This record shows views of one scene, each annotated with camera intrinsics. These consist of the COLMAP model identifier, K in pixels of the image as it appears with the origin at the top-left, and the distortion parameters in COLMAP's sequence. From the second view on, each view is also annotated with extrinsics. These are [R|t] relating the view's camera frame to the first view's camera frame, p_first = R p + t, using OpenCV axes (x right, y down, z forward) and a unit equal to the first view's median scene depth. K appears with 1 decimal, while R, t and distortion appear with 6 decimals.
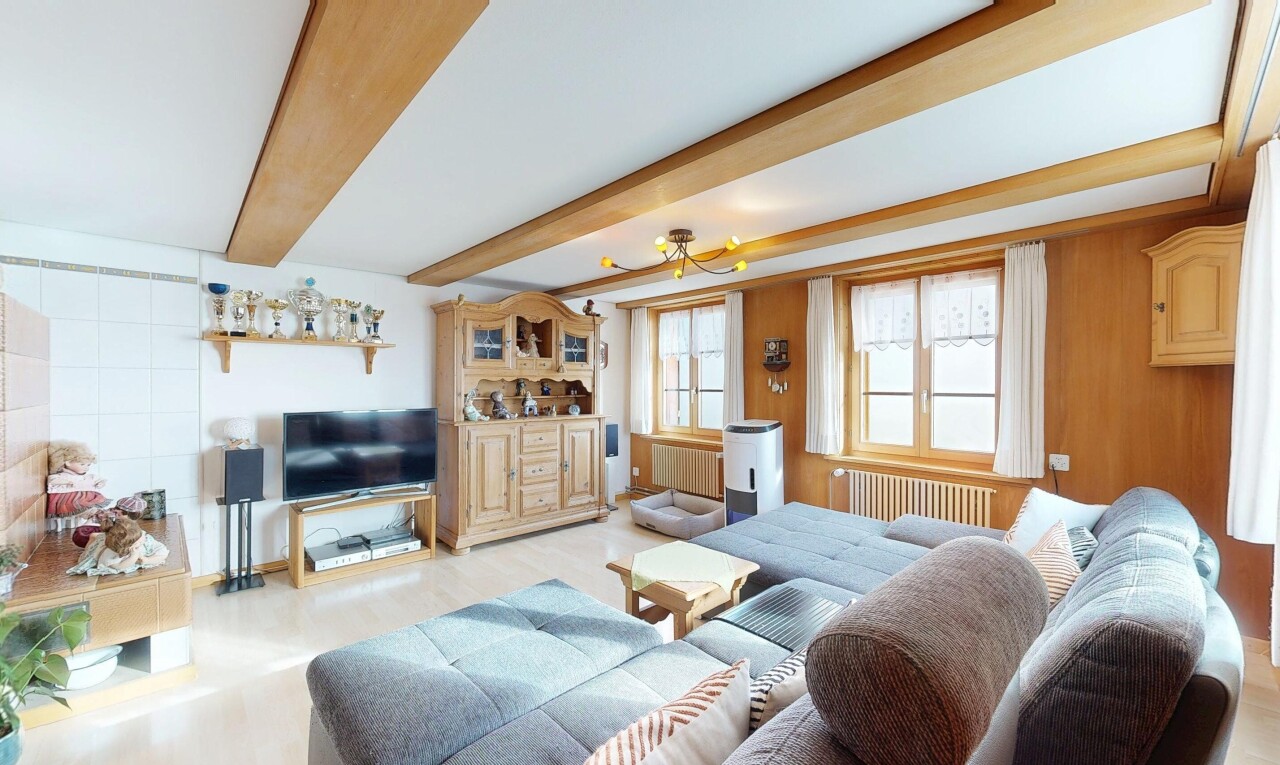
lens RADIAL K [[498.3, 0, 640.0], [0, 498.3, 382.5], [0, 0, 1]] dist [0.001735, 0.000194]
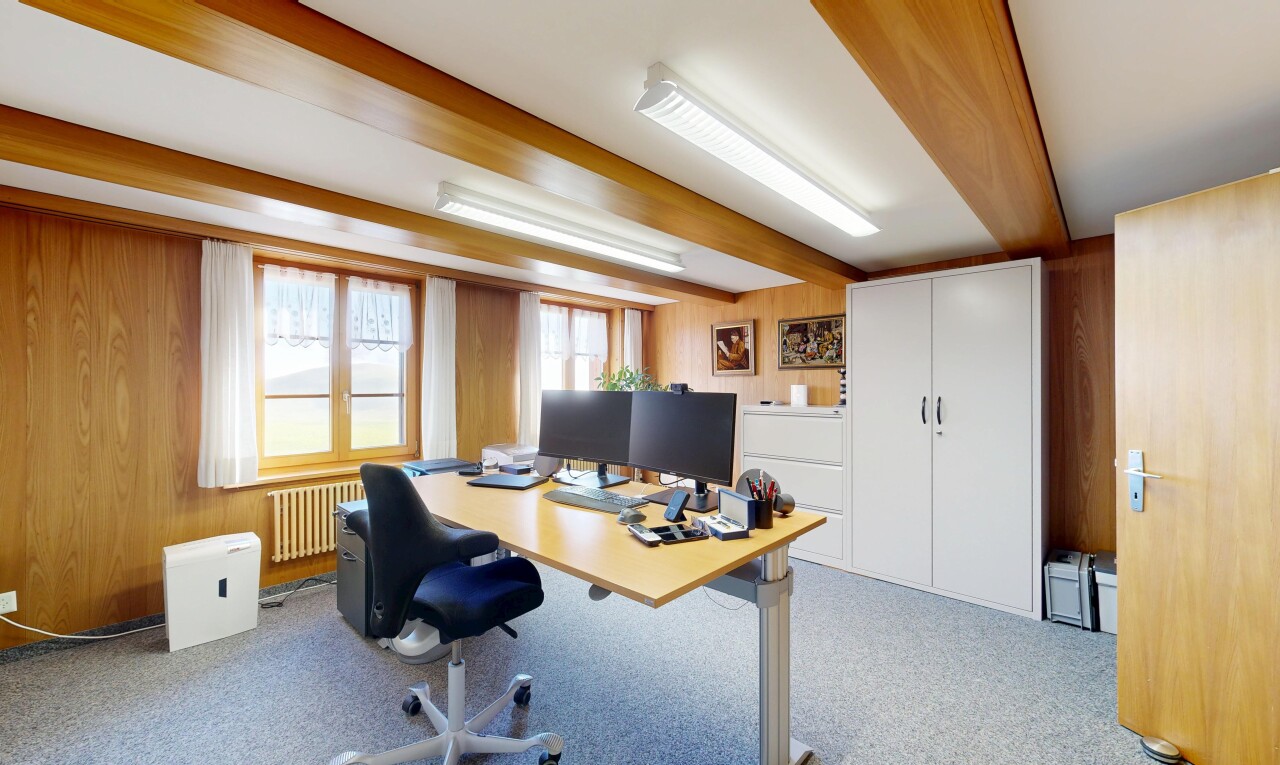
lens RADIAL K [[498.3, 0, 640.0], [0, 498.3, 382.5], [0, 0, 1]] dist [0.001735, 0.000194]
pose [[-0.065697, 0.000407, 0.997840, -0.453329], [0.001124, 0.999999, -0.000334, -0.001473], [-0.997839, 0.001100, -0.065697, 0.488181]]
